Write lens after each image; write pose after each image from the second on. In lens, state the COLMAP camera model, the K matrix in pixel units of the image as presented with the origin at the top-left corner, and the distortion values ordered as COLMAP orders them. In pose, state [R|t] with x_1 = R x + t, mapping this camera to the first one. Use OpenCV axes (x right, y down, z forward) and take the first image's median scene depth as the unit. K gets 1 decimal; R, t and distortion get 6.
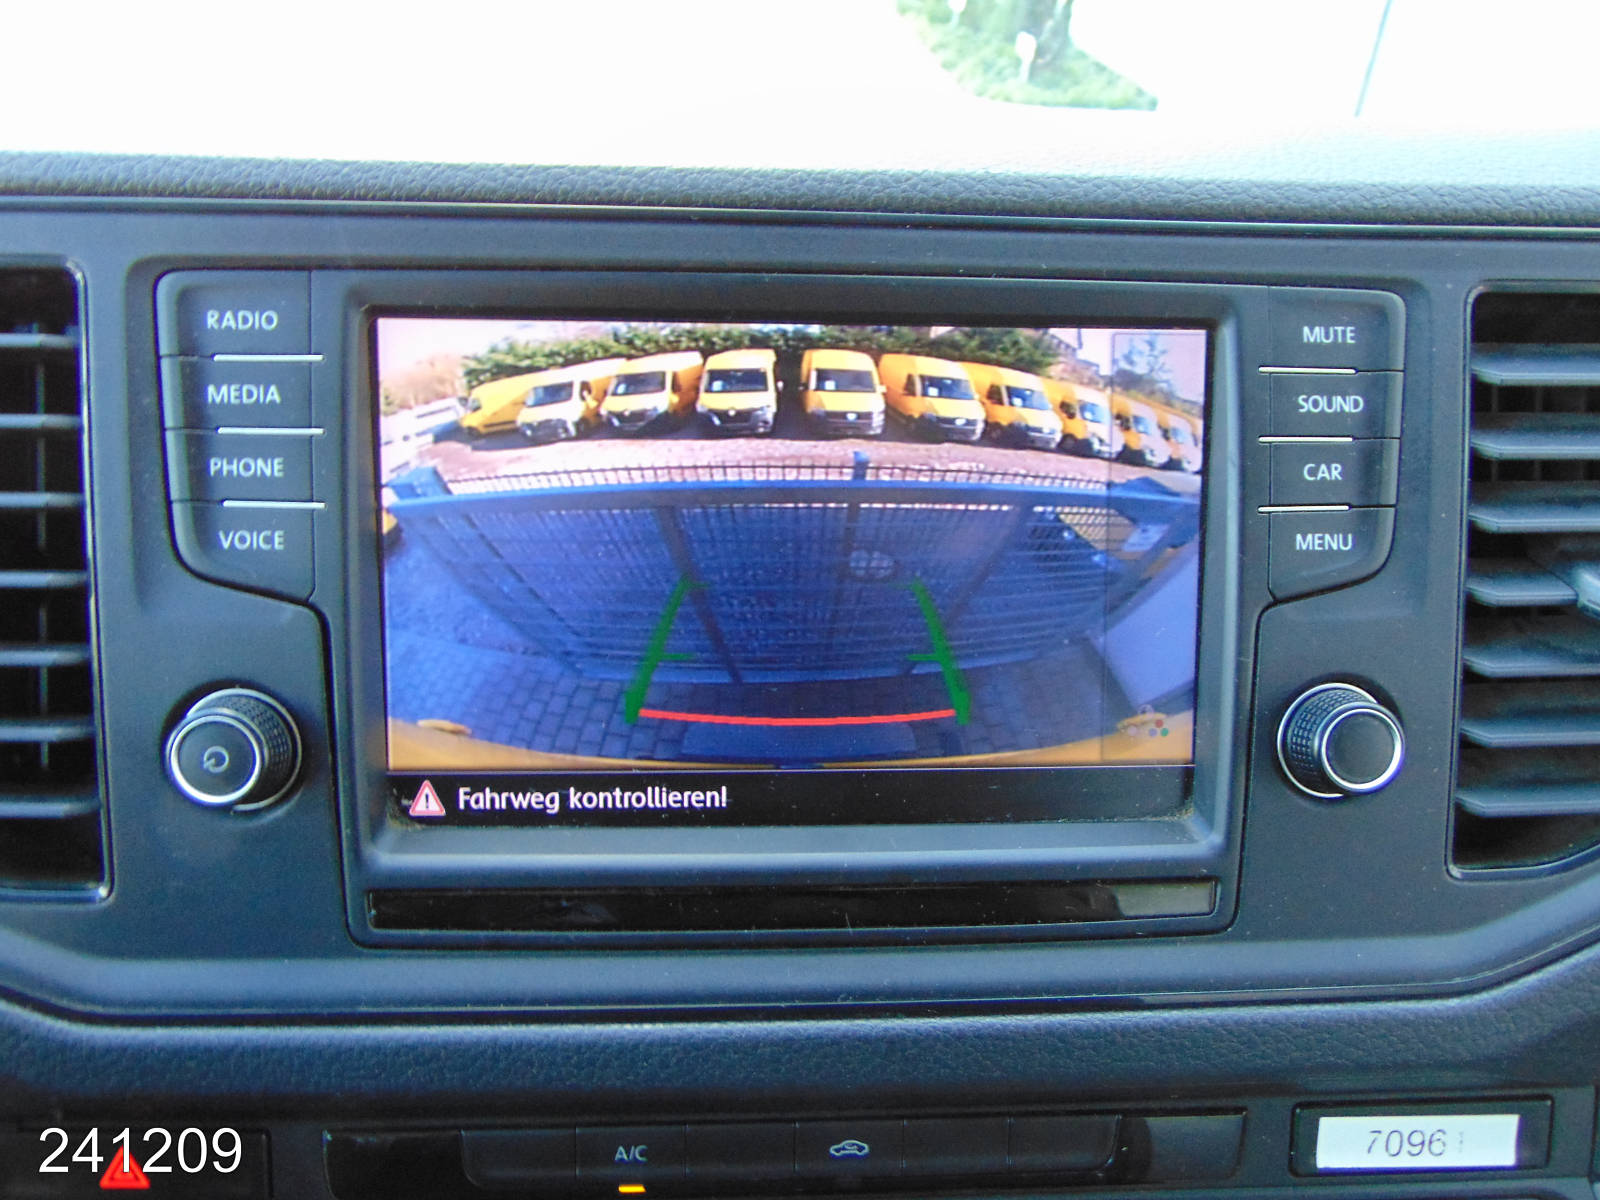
lens RADIAL K [[1174.8, 0, 800.0], [0, 1174.8, 600.0], [0, 0, 1]] dist [0.006065, 0.002782]
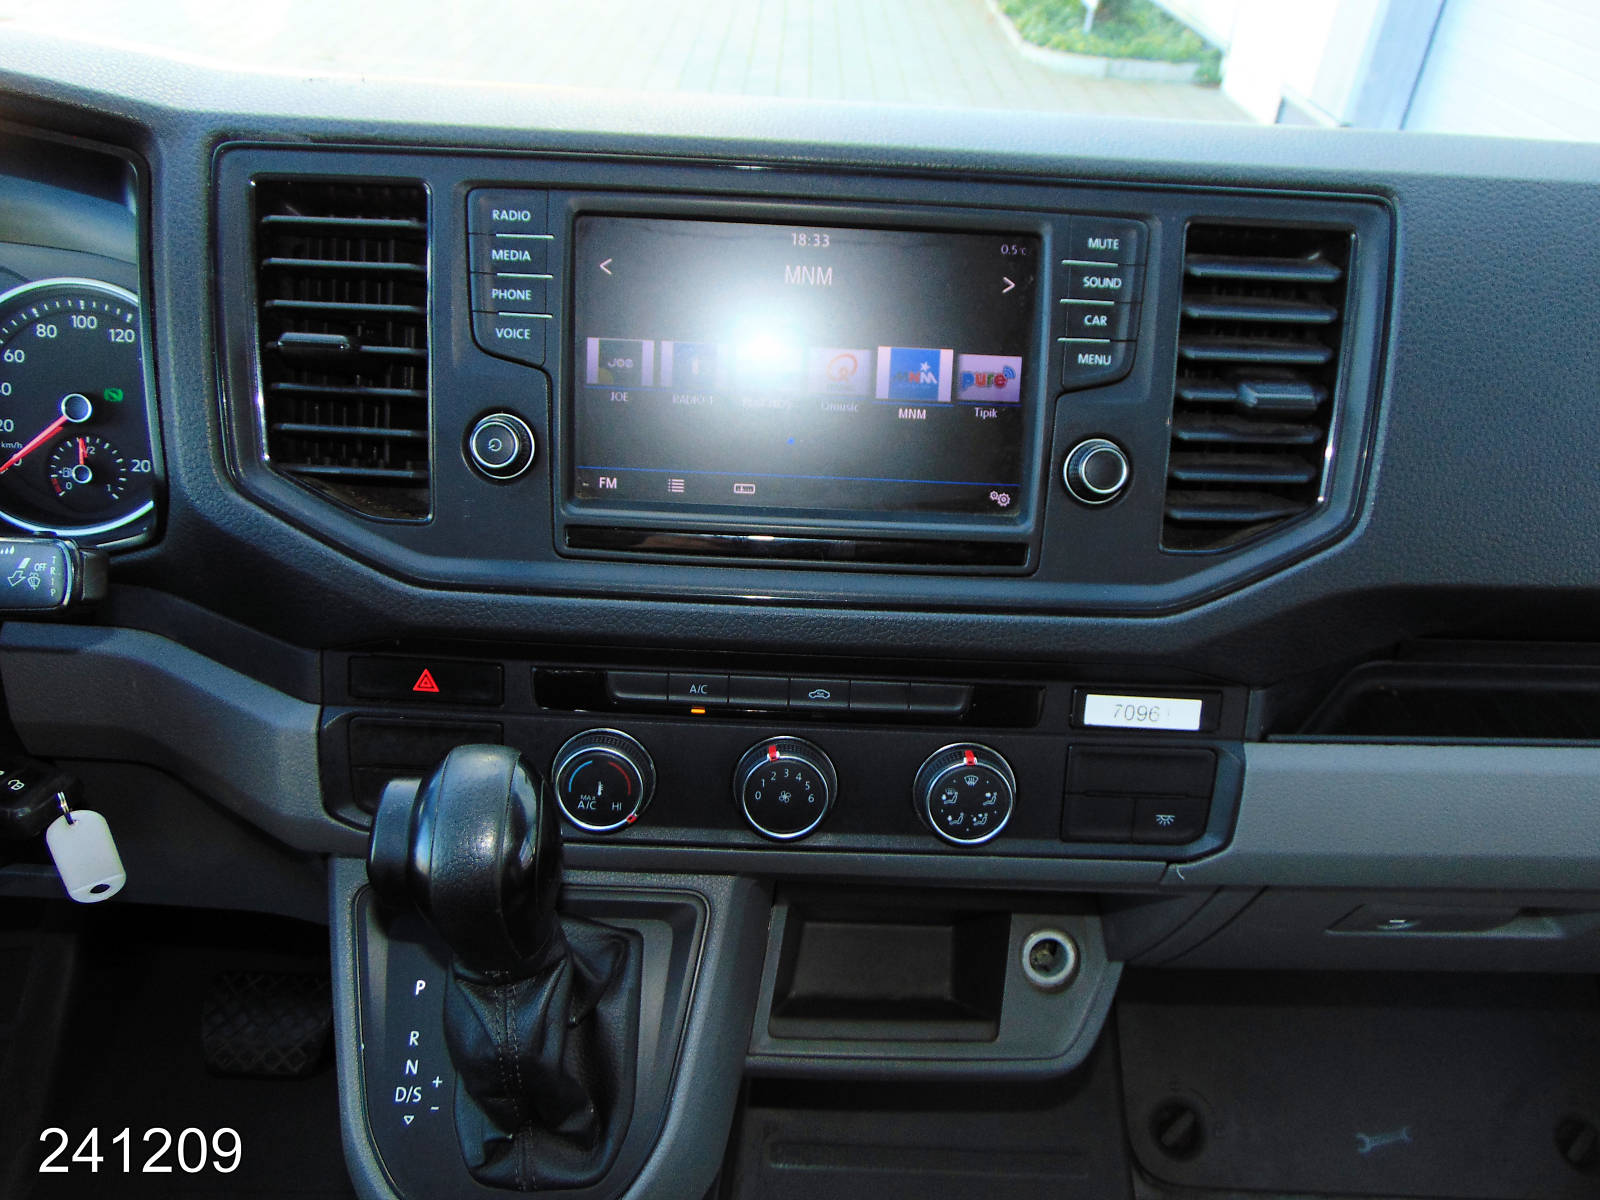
lens RADIAL K [[1173.7, 0, 800.0], [0, 1173.7, 600.0], [0, 0, 1]] dist [-0.008571, -0.001144]
pose [[0.998402, 0.043336, -0.036272, 0.074342], [-0.041667, 0.998092, 0.045567, 0.251609], [0.038177, -0.043982, 0.998303, -0.815836]]
